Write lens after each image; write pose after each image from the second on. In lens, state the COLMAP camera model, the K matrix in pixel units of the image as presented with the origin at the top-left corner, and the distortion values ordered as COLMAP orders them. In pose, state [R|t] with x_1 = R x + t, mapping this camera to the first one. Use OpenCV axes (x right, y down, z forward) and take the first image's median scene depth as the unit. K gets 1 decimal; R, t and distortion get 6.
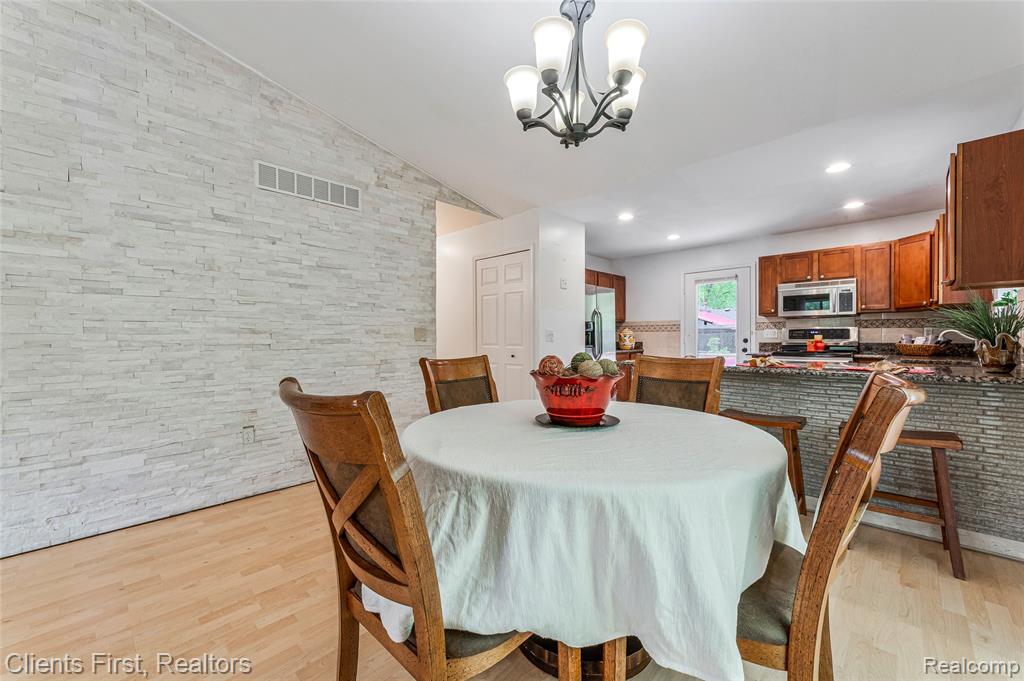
lens RADIAL K [[409.9, 0, 519.2], [0, 409.9, 343.2], [0, 0, 1]] dist [-0.001085, -0.000116]
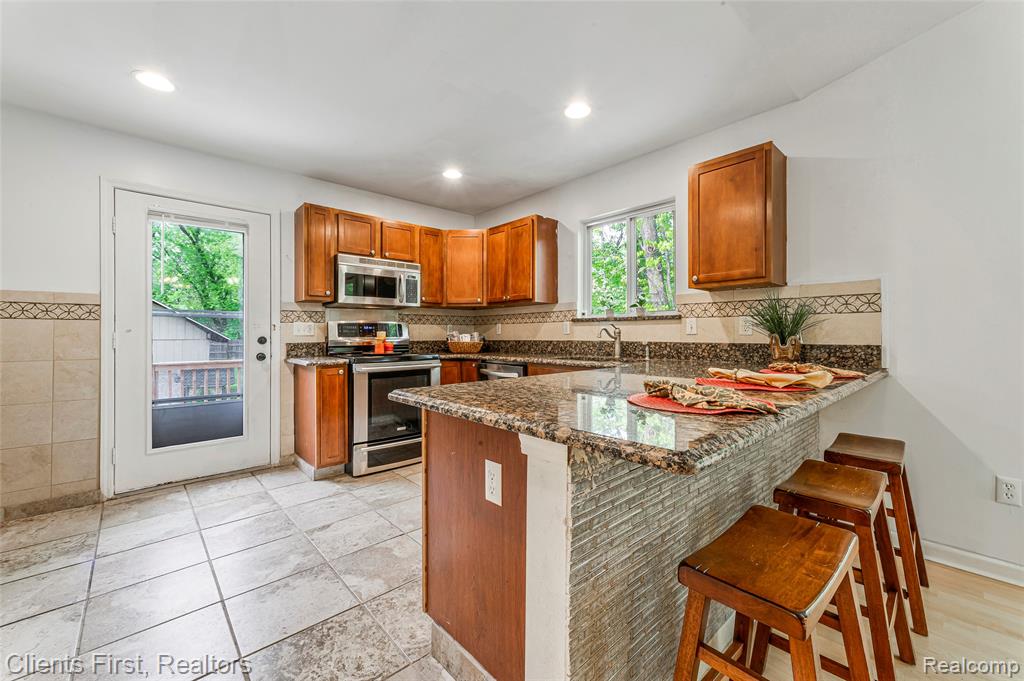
lens RADIAL K [[409.9, 0, 512.7], [0, 409.9, 330.4], [0, 0, 1]] dist [-0.001085, -0.000116]
pose [[0.079327, 0.009266, 0.996806, 0.008247], [0.011496, 0.999882, -0.010210, -0.012126], [-0.996782, 0.012269, 0.079211, 0.711415]]
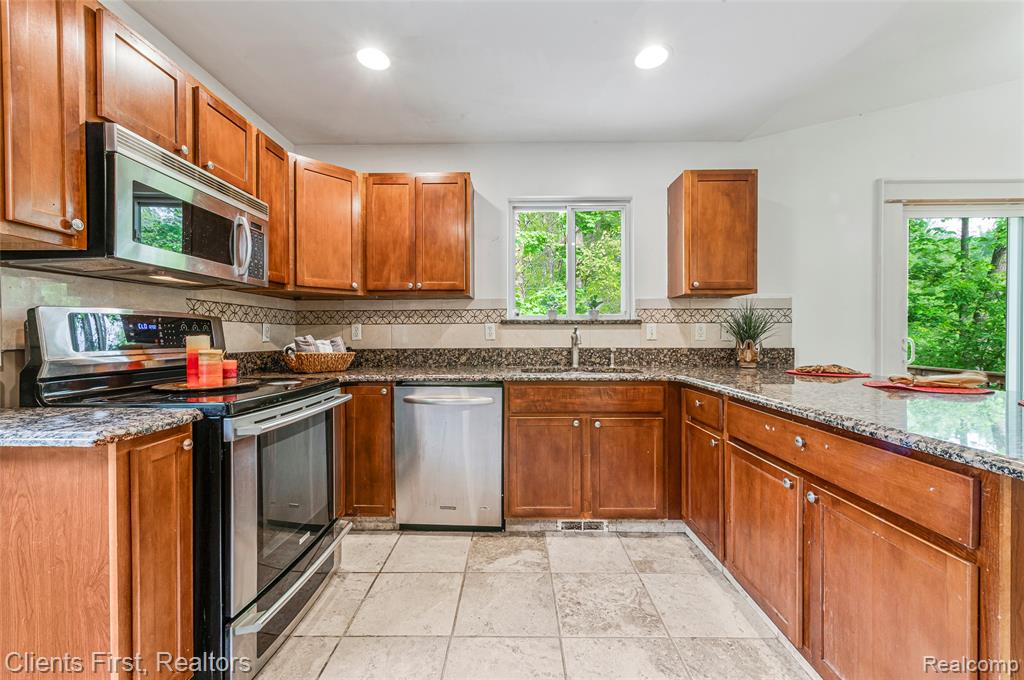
lens RADIAL K [[409.9, 0, 514.8], [0, 409.9, 338.6], [0, 0, 1]] dist [-0.001085, -0.000116]
pose [[-0.673936, -0.000227, 0.738790, 0.318387], [0.009551, 0.999914, 0.009020, -0.018375], [-0.738728, 0.013135, -0.673876, 1.045989]]
